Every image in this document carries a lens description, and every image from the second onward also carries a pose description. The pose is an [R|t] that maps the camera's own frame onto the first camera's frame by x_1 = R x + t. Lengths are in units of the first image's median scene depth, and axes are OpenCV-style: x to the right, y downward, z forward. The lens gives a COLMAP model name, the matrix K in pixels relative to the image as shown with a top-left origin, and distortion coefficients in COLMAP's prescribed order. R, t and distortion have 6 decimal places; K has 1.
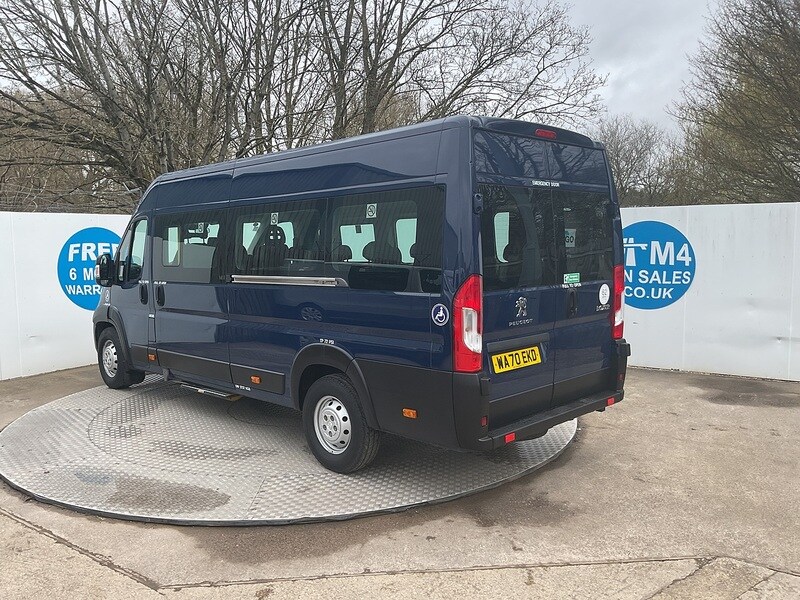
lens RADIAL K [[662.6, 0, 397.1], [0, 662.6, 301.1], [0, 0, 1]] dist [0.039609, -0.078166]
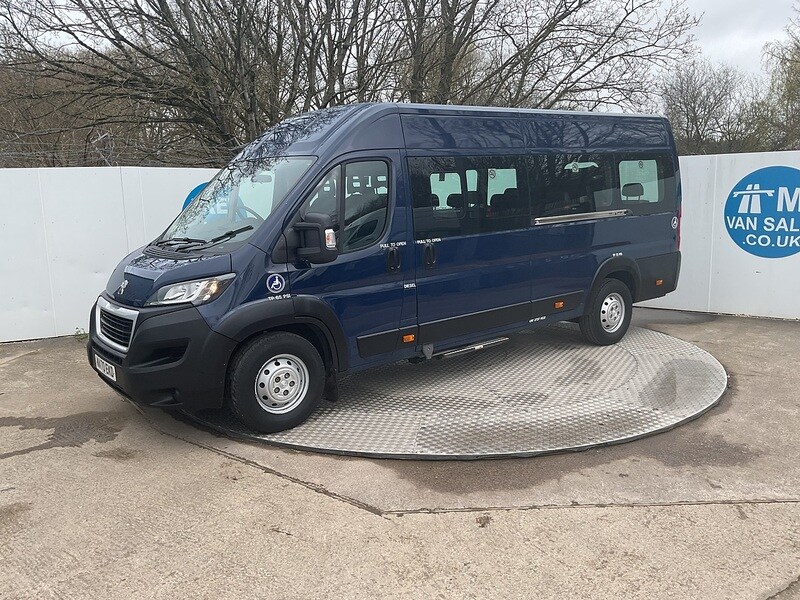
lens RADIAL K [[662.6, 0, 397.1], [0, 662.6, 301.1], [0, 0, 1]] dist [0.039609, -0.078166]
pose [[0.997058, -0.000600, -0.076646, -0.097805], [0.005666, 0.997810, 0.065900, 0.008295], [0.076439, -0.066140, 0.994878, -0.013844]]
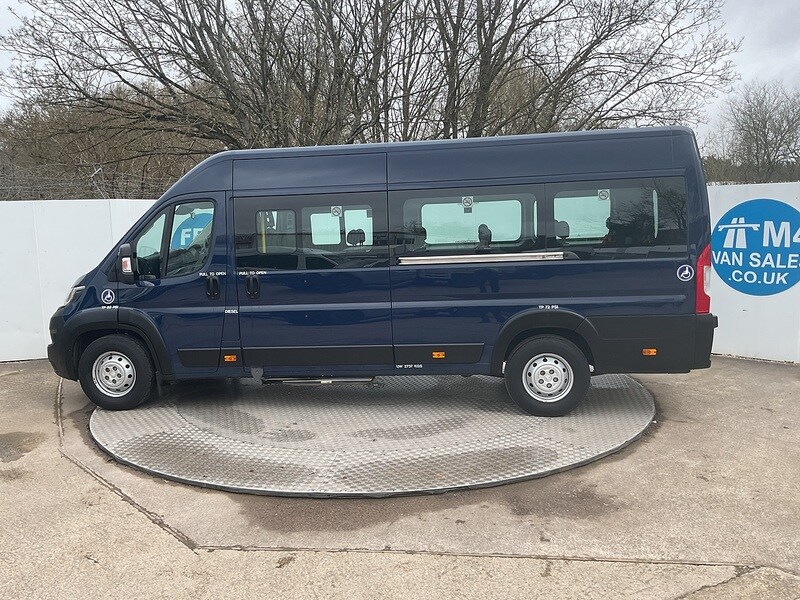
lens RADIAL K [[662.6, 0, 397.1], [0, 662.6, 301.1], [0, 0, 1]] dist [0.039609, -0.078166]
pose [[0.981446, 0.014463, -0.191193, 0.064309], [-0.009256, 0.999562, 0.028103, -0.001287], [0.191516, -0.025812, 0.981150, 0.004029]]
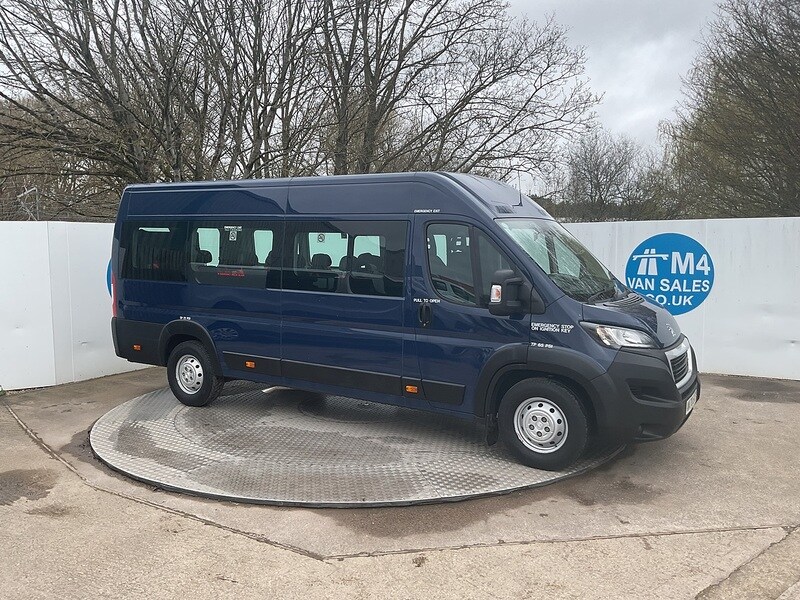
lens RADIAL K [[661.2, 0, 397.3], [0, 661.2, 301.1], [0, 0, 1]] dist [0.047743, -0.092722]
pose [[0.999029, -0.000350, 0.044066, -0.109687], [0.001058, 0.999871, -0.016047, 0.005960], [-0.044054, 0.016078, 0.998900, -0.051372]]
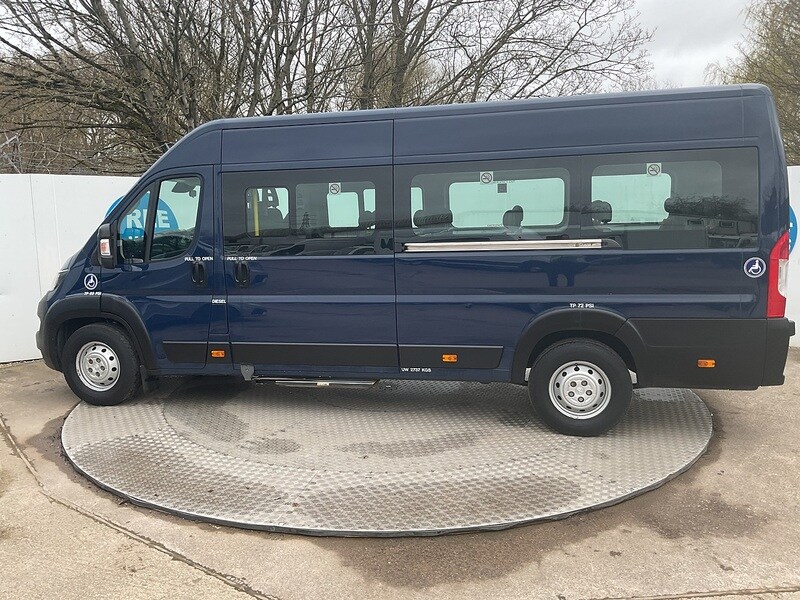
lens RADIAL K [[662.6, 0, 397.1], [0, 662.6, 301.1], [0, 0, 1]] dist [0.039609, -0.078166]
pose [[0.999993, -0.001984, -0.003189, -0.100136], [0.002135, 0.998843, 0.048042, -0.002834], [0.003090, -0.048049, 0.998840, 0.075158]]
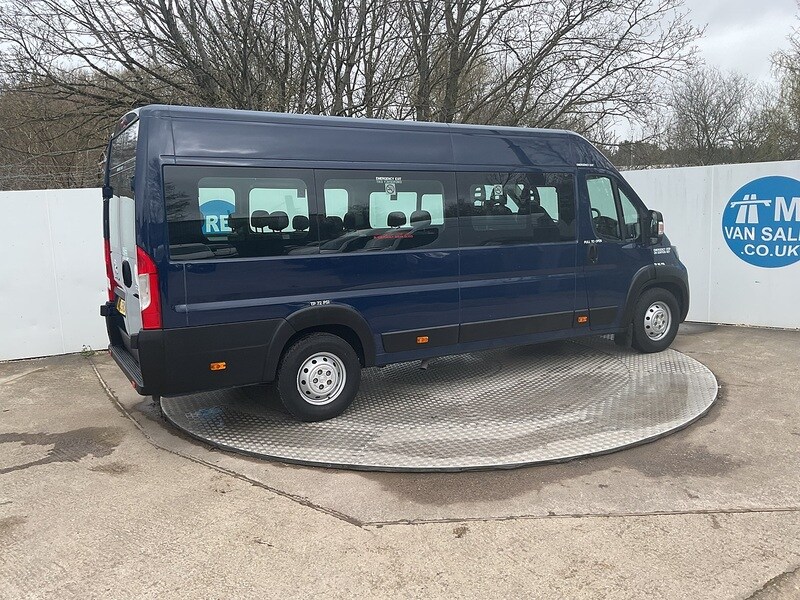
lens RADIAL K [[662.6, 0, 397.1], [0, 662.6, 301.1], [0, 0, 1]] dist [0.039609, -0.078166]
pose [[0.994903, -0.014172, -0.099836, -0.072477], [0.018908, 0.998732, 0.046654, 0.005562], [0.099049, -0.048304, 0.993909, -0.024110]]
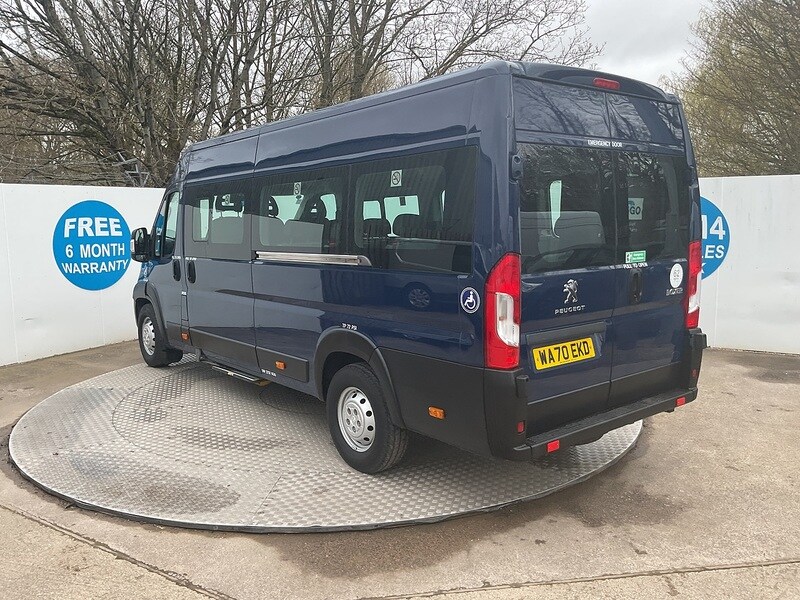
lens RADIAL K [[662.6, 0, 397.1], [0, 662.6, 301.1], [0, 0, 1]] dist [0.039609, -0.078166]
pose [[0.998699, -0.008703, 0.050252, -0.083081], [0.006863, 0.999304, 0.036676, -0.002124], [-0.050536, -0.036283, 0.998063, 0.053615]]
